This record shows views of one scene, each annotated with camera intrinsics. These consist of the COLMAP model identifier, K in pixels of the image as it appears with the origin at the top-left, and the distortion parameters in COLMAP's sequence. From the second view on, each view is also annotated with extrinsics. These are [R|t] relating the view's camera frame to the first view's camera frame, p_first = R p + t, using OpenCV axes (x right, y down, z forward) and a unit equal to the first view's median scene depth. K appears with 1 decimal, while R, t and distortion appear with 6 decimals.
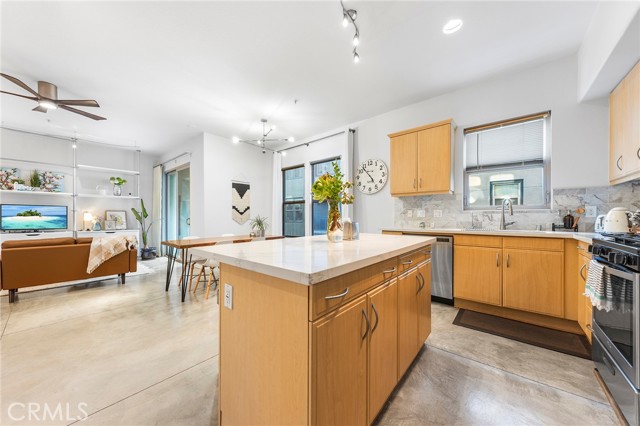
lens RADIAL K [[221.7, 0, 319.5], [0, 221.7, 218.0], [0, 0, 1]] dist [0.008179, -0.002182]
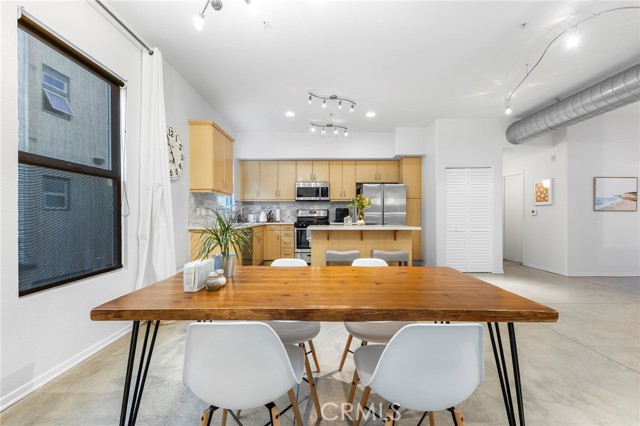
lens RADIAL K [[250.3, 0, 320.5], [0, 250.3, 215.3], [0, 0, 1]] dist [0.010695, -0.003226]
pose [[-0.639162, 0.002075, 0.769070, -0.646595], [0.004423, 0.999990, 0.000978, -0.003056], [-0.769060, 0.004027, -0.639164, 1.172188]]
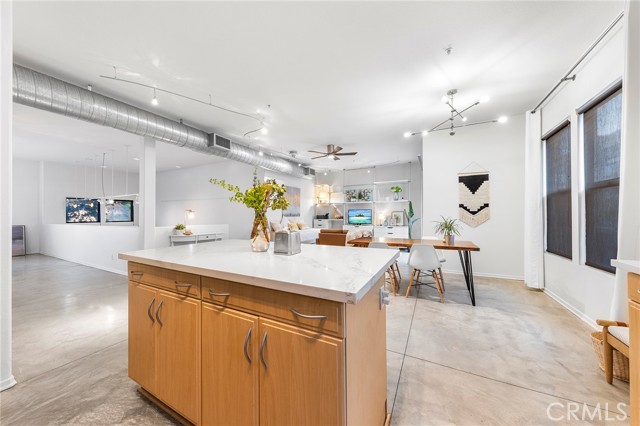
lens RADIAL K [[221.7, 0, 319.4], [0, 221.7, 213.6], [0, 0, 1]] dist [0.008179, -0.002182]
pose [[0.200439, -0.007724, -0.979676, 0.426707], [0.000905, 0.999970, -0.007699, -0.017057], [0.979706, 0.000656, 0.200440, 0.416690]]
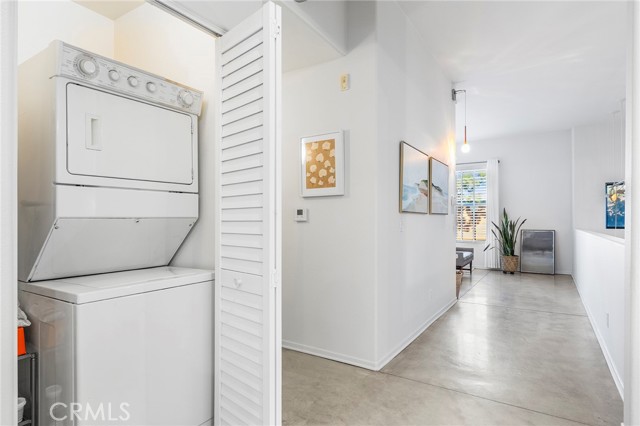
lens RADIAL K [[362.3, 0, 322.4], [0, 362.3, 217.6], [0, 0, 1]] dist [0.029178, -0.000126]
pose [[-0.991081, -0.000026, -0.133263, -0.288303], [0.000415, 0.999995, -0.003282, -0.002003], [0.133262, -0.003308, -0.991075, 0.234636]]
